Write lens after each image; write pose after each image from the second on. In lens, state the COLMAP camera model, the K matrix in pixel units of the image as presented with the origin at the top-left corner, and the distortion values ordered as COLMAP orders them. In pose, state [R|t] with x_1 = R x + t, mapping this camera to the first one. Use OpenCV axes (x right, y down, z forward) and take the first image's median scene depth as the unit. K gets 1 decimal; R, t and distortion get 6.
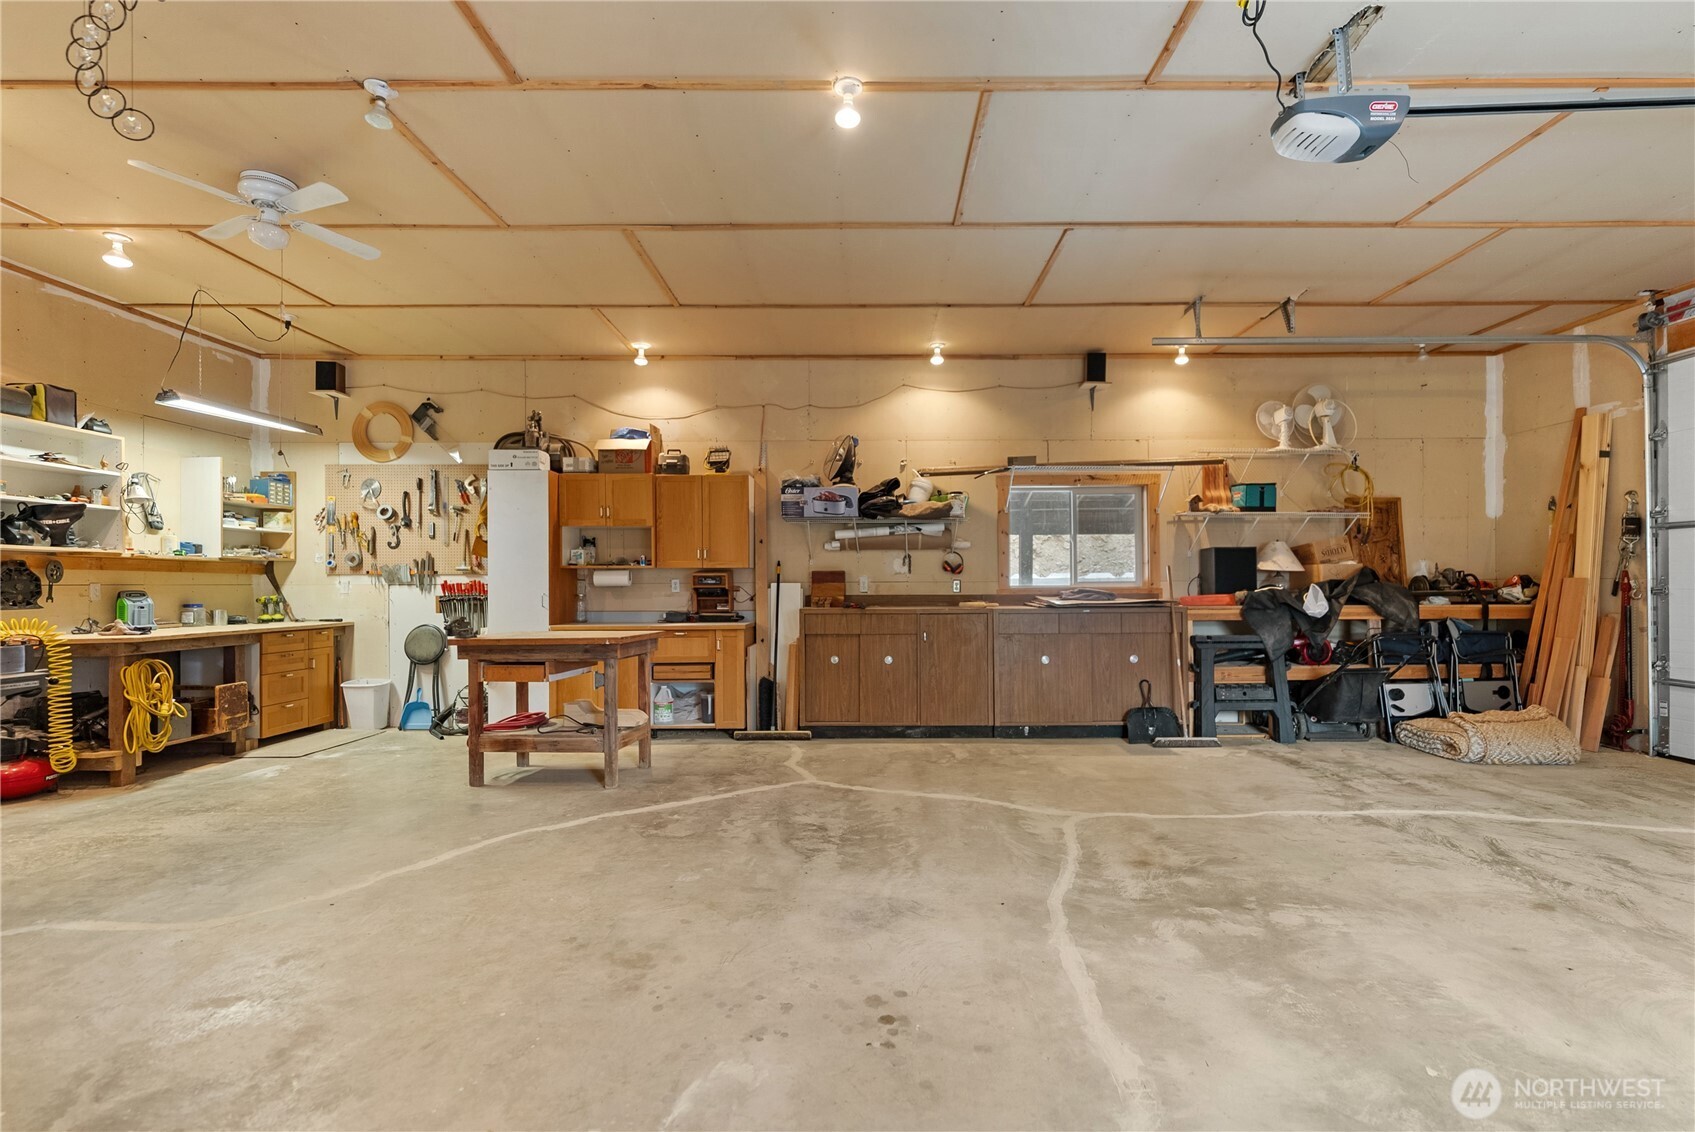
lens RADIAL K [[783.1, 0, 852.6], [0, 783.1, 578.6], [0, 0, 1]] dist [0.000146, 0.000173]
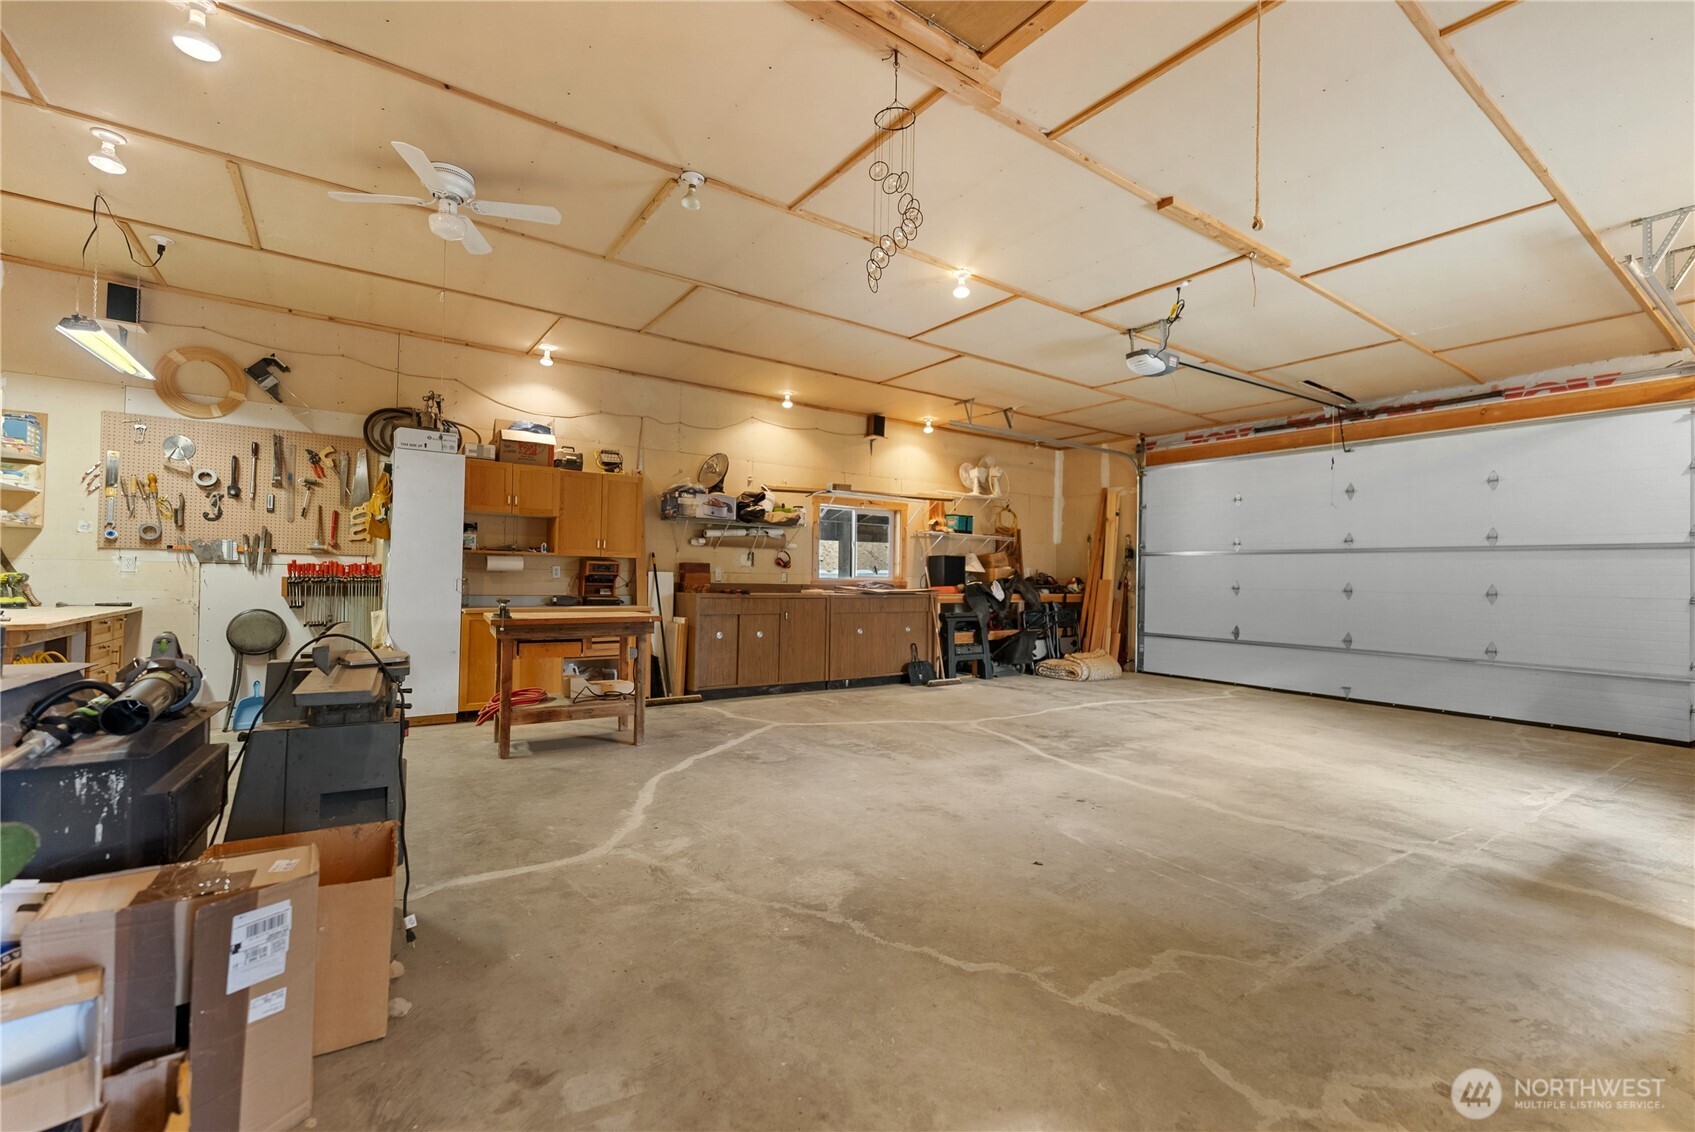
lens RADIAL K [[724.7, 0, 847.5], [0, 724.7, 566.0], [0, 0, 1]] dist [0.000253, -0.000092]
pose [[0.818982, 0.028468, 0.573113, -0.490644], [-0.024805, 0.999591, -0.014206, 0.005396], [-0.573284, -0.002582, 0.819353, -0.048478]]
